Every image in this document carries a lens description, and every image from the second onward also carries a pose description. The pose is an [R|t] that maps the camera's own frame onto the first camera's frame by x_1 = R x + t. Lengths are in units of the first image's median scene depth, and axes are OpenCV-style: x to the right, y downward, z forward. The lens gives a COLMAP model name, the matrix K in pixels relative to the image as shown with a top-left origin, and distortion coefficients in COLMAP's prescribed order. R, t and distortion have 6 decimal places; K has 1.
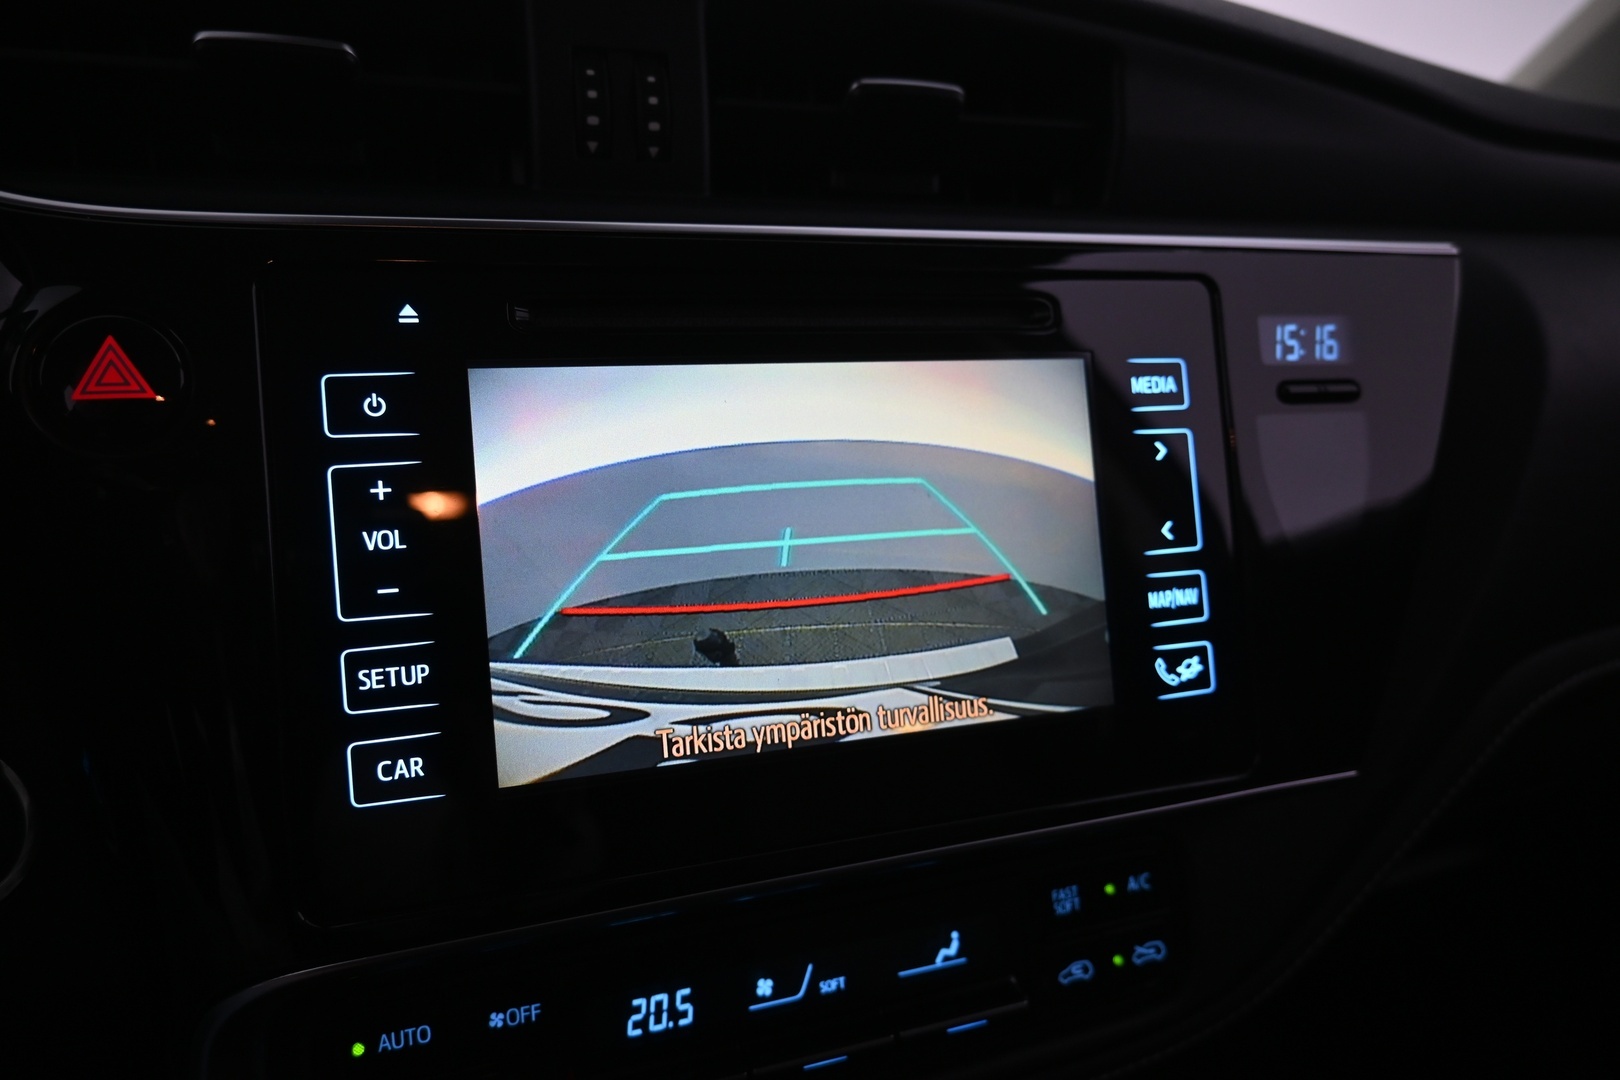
lens RADIAL K [[1115.1, 0, 810.0], [0, 1115.1, 540.0], [0, 0, 1]] dist [-0.008444, -0.001327]
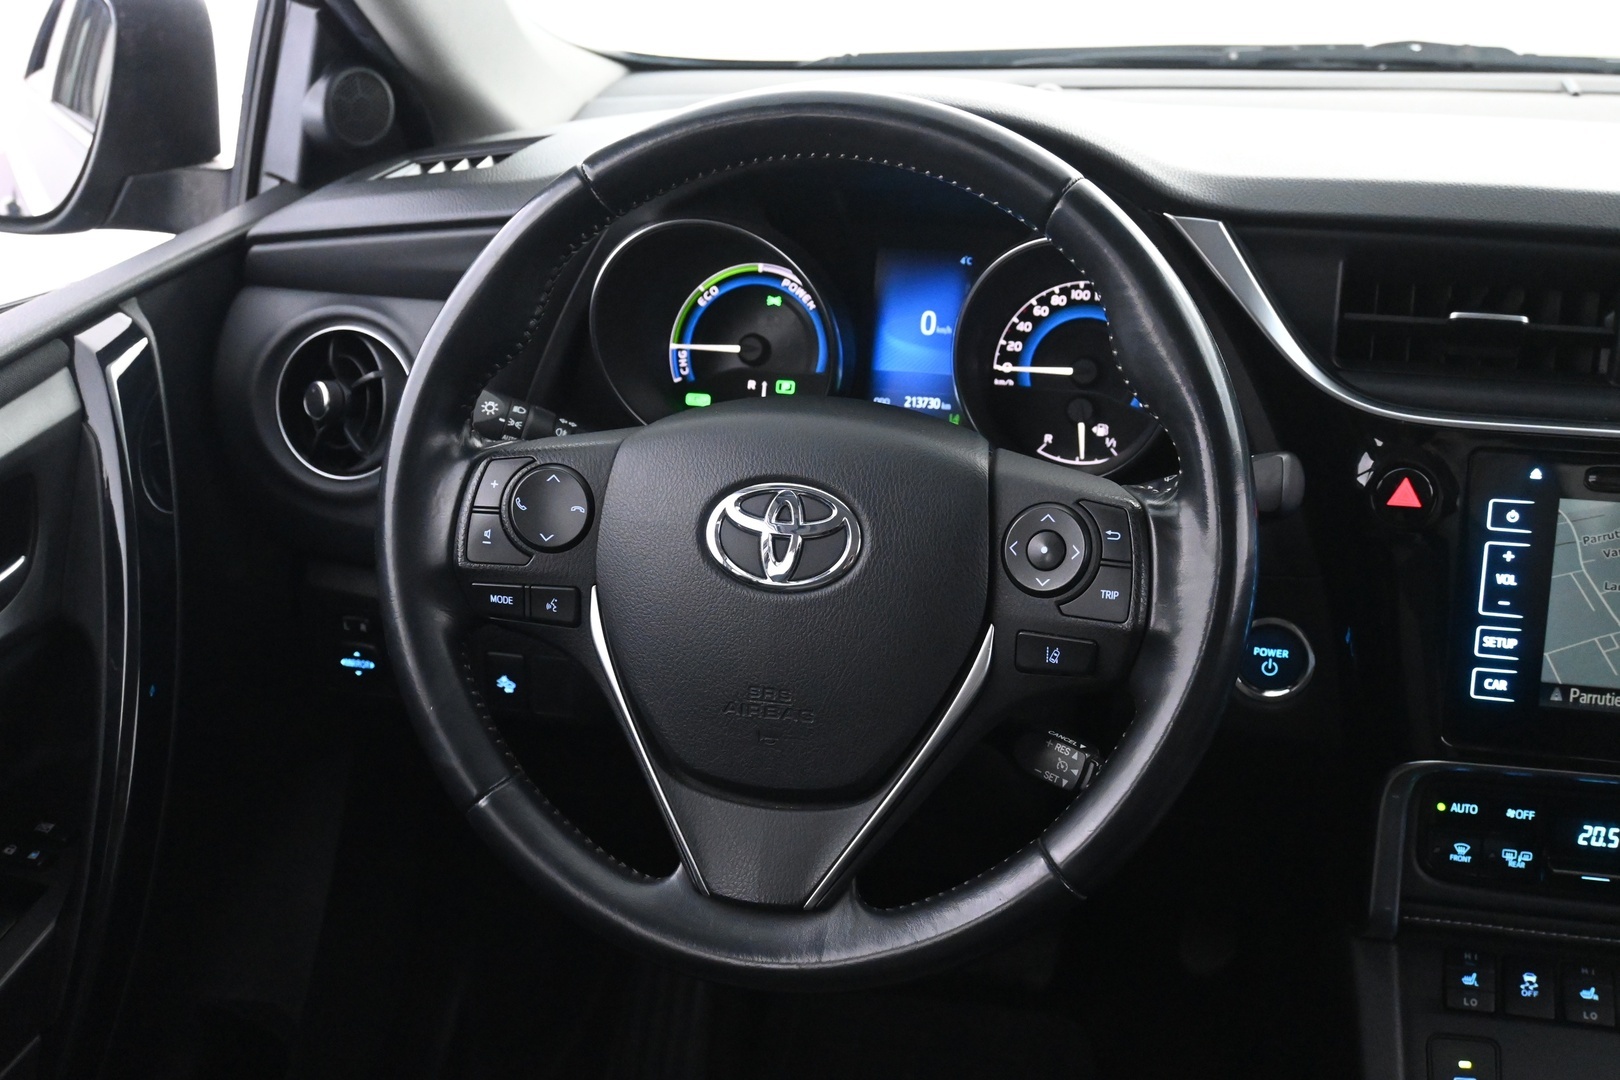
lens RADIAL K [[1997.2, 0, 810.0], [0, 1997.2, 540.0], [0, 0, 1]] dist [-0.009364, 0.010361]
pose [[0.833840, 0.200256, -0.514401, 0.370111], [-0.099038, 0.971027, 0.217481, -0.628009], [0.543049, -0.130399, 0.829514, -2.343010]]
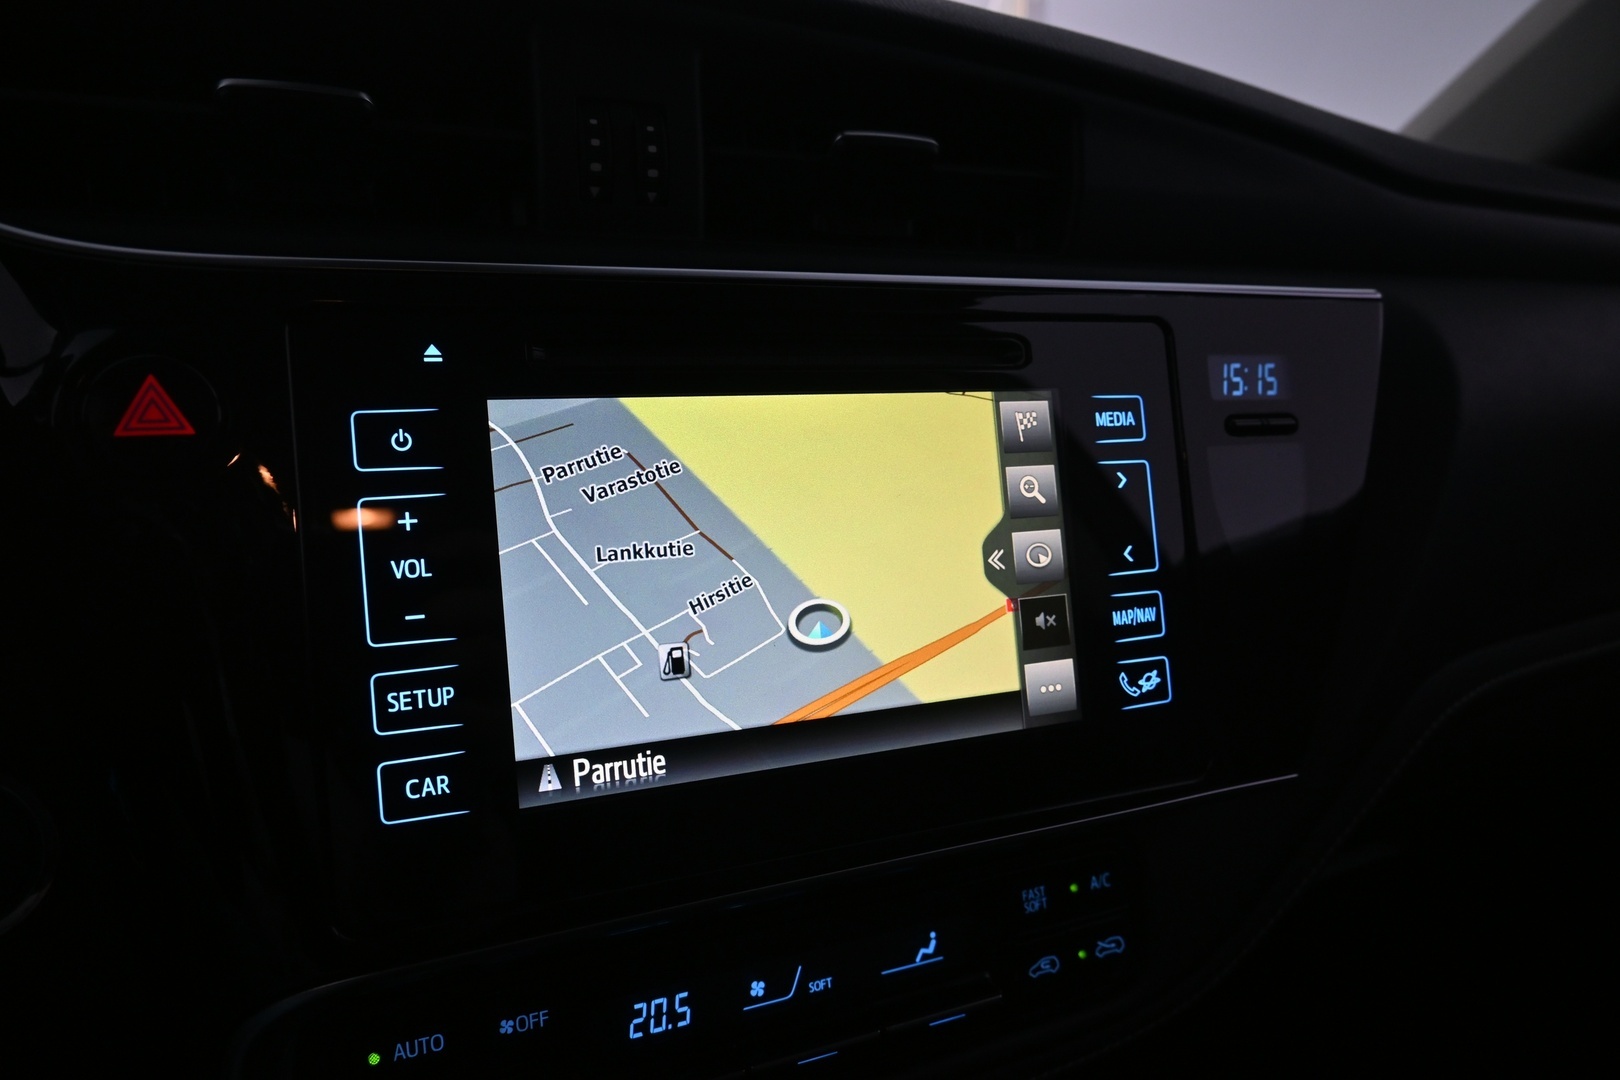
lens RADIAL K [[1115.1, 0, 810.0], [0, 1115.1, 540.0], [0, 0, 1]] dist [-0.008444, -0.001327]
pose [[0.997596, -0.002751, 0.069250, -0.065129], [0.003469, 0.999941, -0.010250, -0.012189], [-0.069217, 0.010466, 0.997547, -0.060428]]
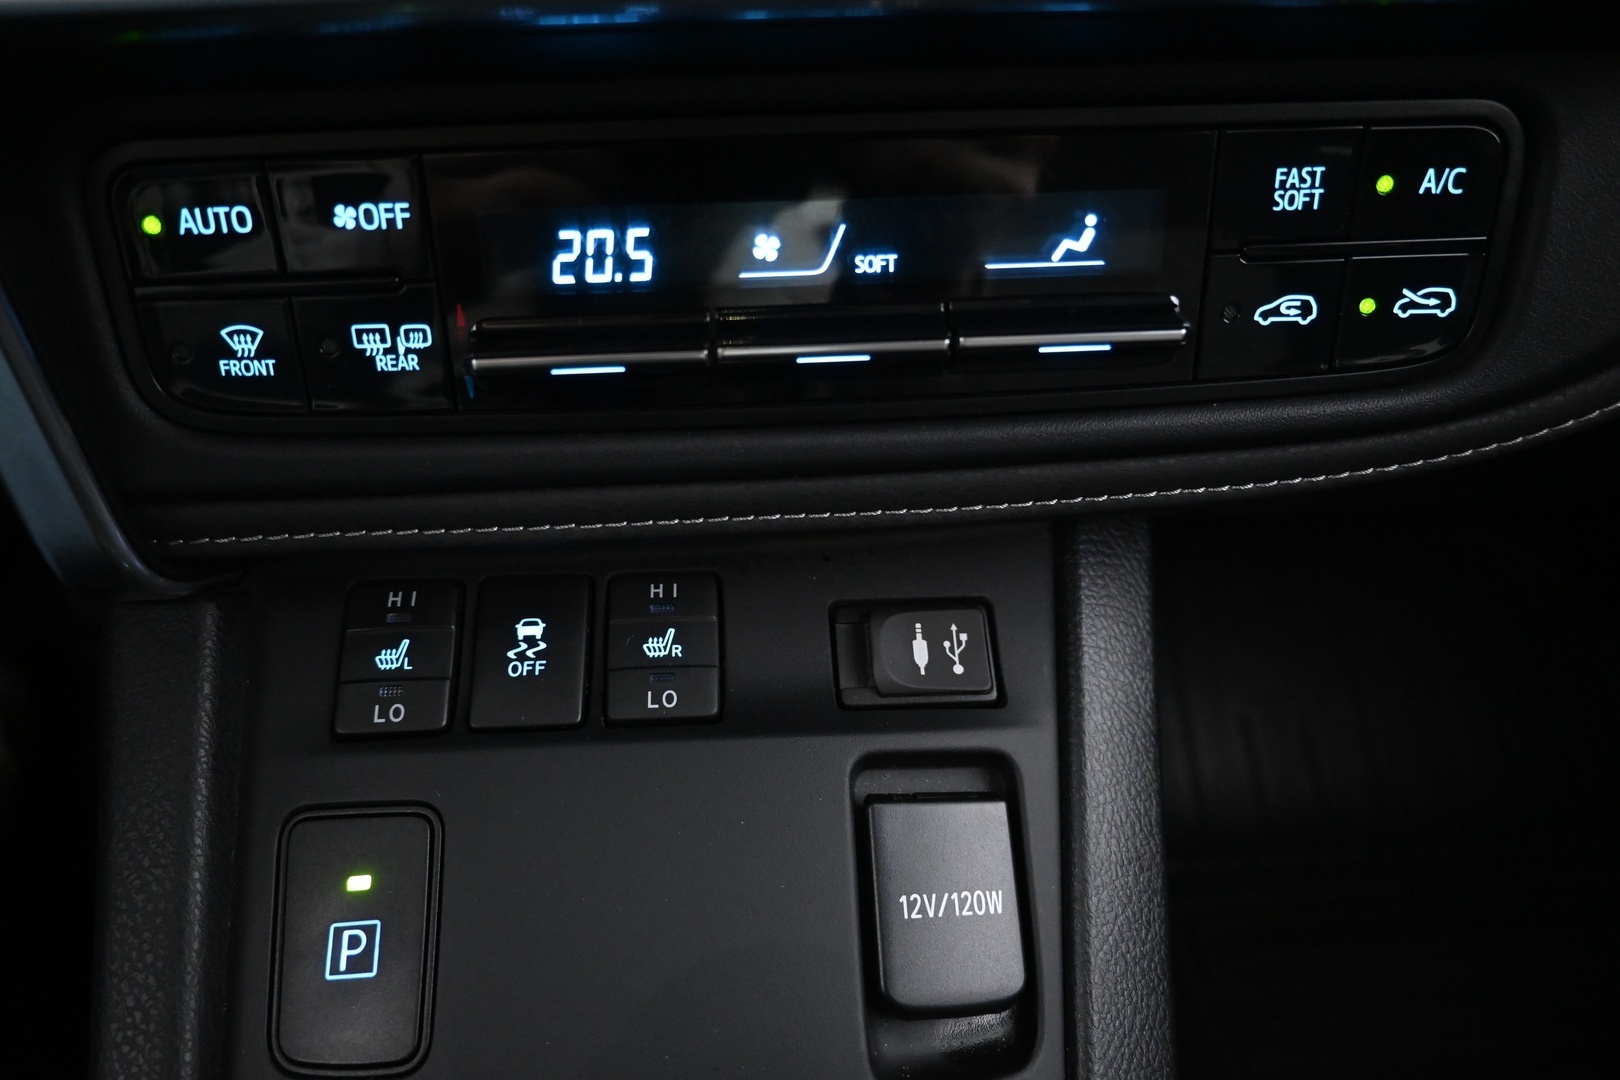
lens RADIAL K [[1142.2, 0, 816.4], [0, 1142.2, 552.4], [0, 0, 1]] dist [0.001077, -0.000578]
pose [[0.960694, 0.169579, -0.219797, 0.169544], [-0.056948, 0.895289, 0.441832, 0.274163], [0.271707, -0.411948, 0.869755, 0.367968]]
